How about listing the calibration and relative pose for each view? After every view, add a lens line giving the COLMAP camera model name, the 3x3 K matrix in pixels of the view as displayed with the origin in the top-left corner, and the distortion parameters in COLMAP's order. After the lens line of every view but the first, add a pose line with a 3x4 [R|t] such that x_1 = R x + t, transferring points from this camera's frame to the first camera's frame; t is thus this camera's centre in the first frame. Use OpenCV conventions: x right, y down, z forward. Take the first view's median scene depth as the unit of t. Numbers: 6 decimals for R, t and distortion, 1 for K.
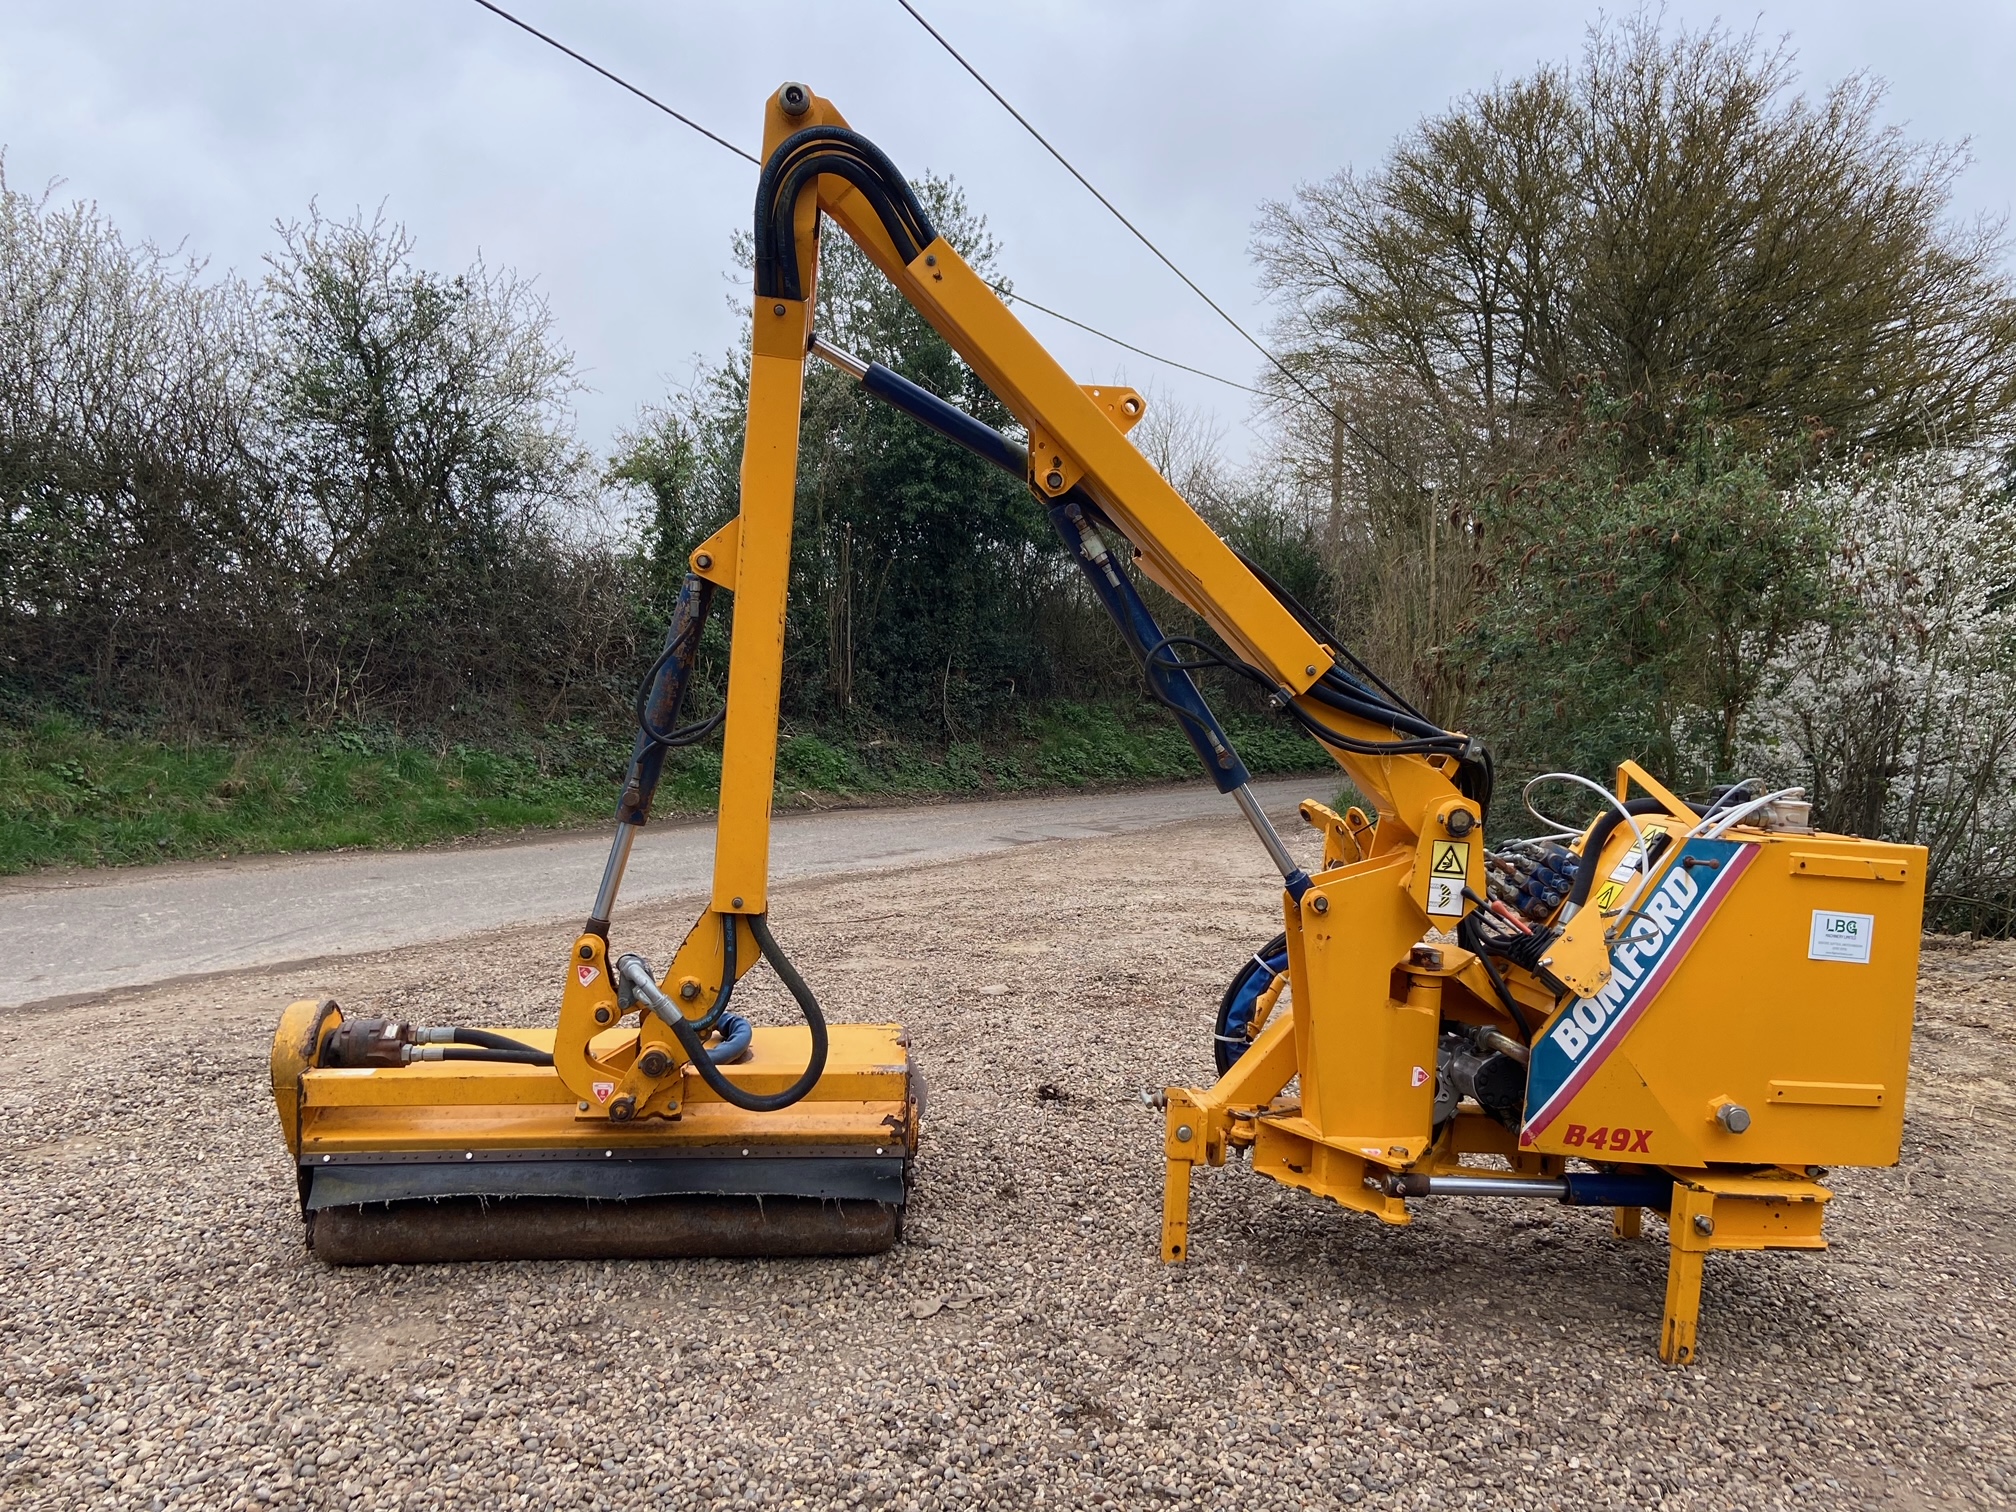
lens RADIAL K [[1498.3, 0, 1000.6], [0, 1498.3, 734.6], [0, 0, 1]] dist [0.117387, -0.143470]
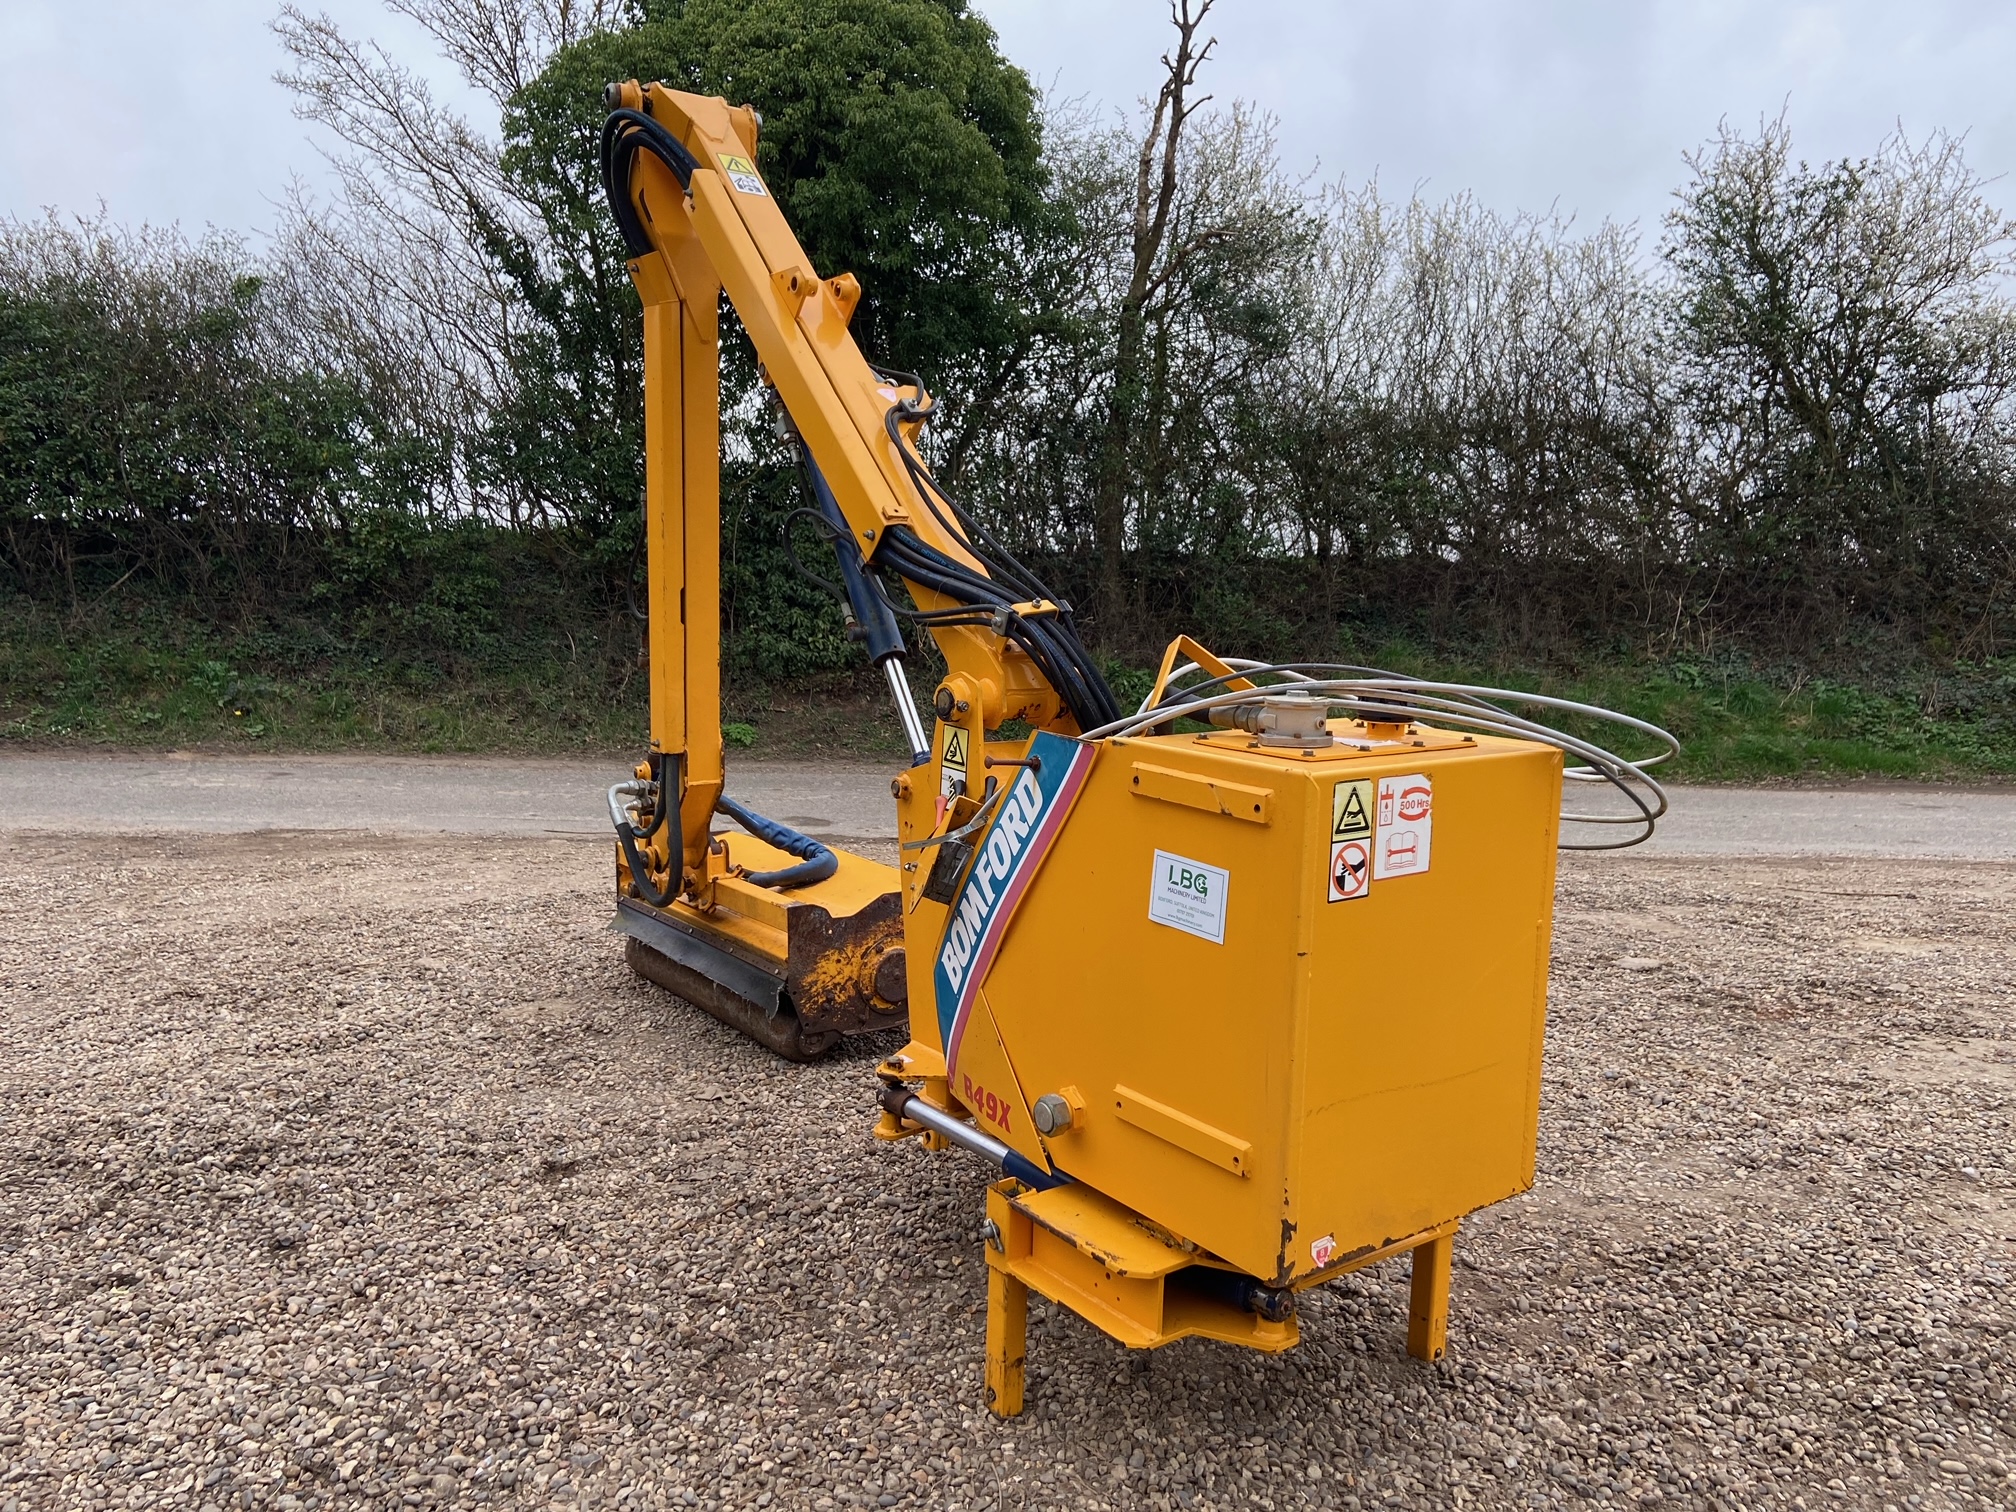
lens RADIAL K [[1498.3, 0, 1000.6], [0, 1498.3, 734.6], [0, 0, 1]] dist [0.117387, -0.143470]
pose [[0.492300, 0.055227, -0.868672, 0.196866], [-0.024845, 0.998470, 0.049398, 0.006087], [0.870071, -0.002736, 0.492919, 0.112990]]
